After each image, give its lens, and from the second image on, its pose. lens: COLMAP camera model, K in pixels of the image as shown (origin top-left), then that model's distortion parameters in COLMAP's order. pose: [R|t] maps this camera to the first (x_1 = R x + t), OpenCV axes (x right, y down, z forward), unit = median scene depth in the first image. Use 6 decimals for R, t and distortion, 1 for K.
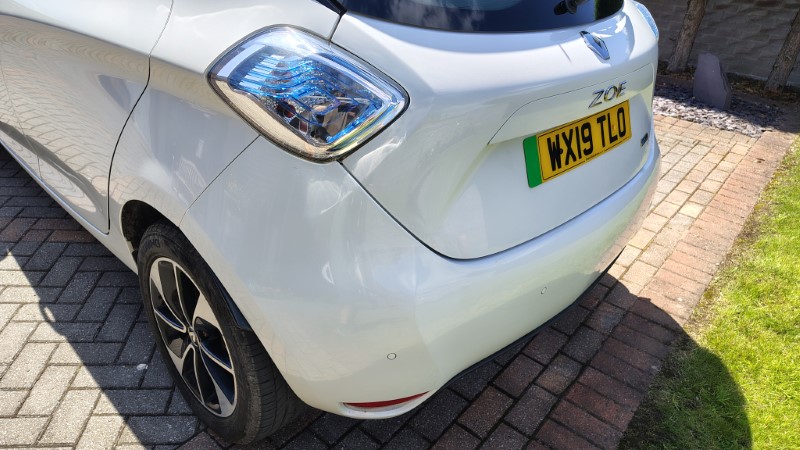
lens RADIAL K [[570.6, 0, 399.9], [0, 570.6, 173.8], [0, 0, 1]] dist [0.073913, -0.072673]
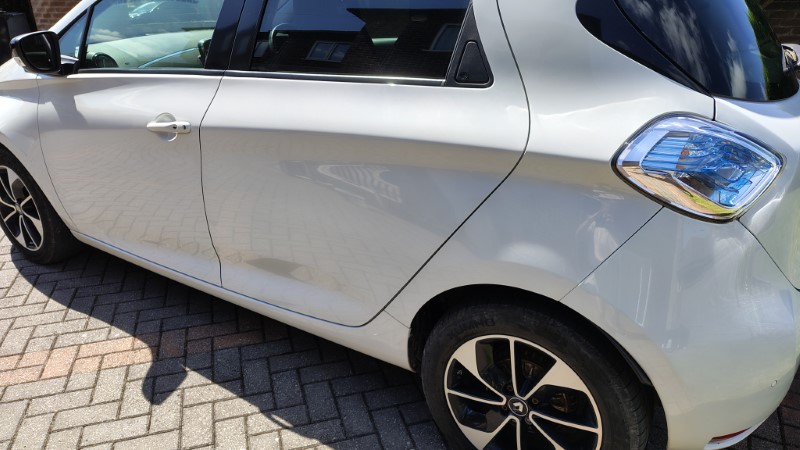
lens RADIAL K [[570.6, 0, 399.9], [0, 570.6, 173.8], [0, 0, 1]] dist [0.073913, -0.072673]
pose [[0.977495, -0.127223, 0.168279, -0.642265], [0.142270, 0.986544, -0.080562, -0.078145], [-0.155766, 0.102690, 0.982442, -0.042929]]
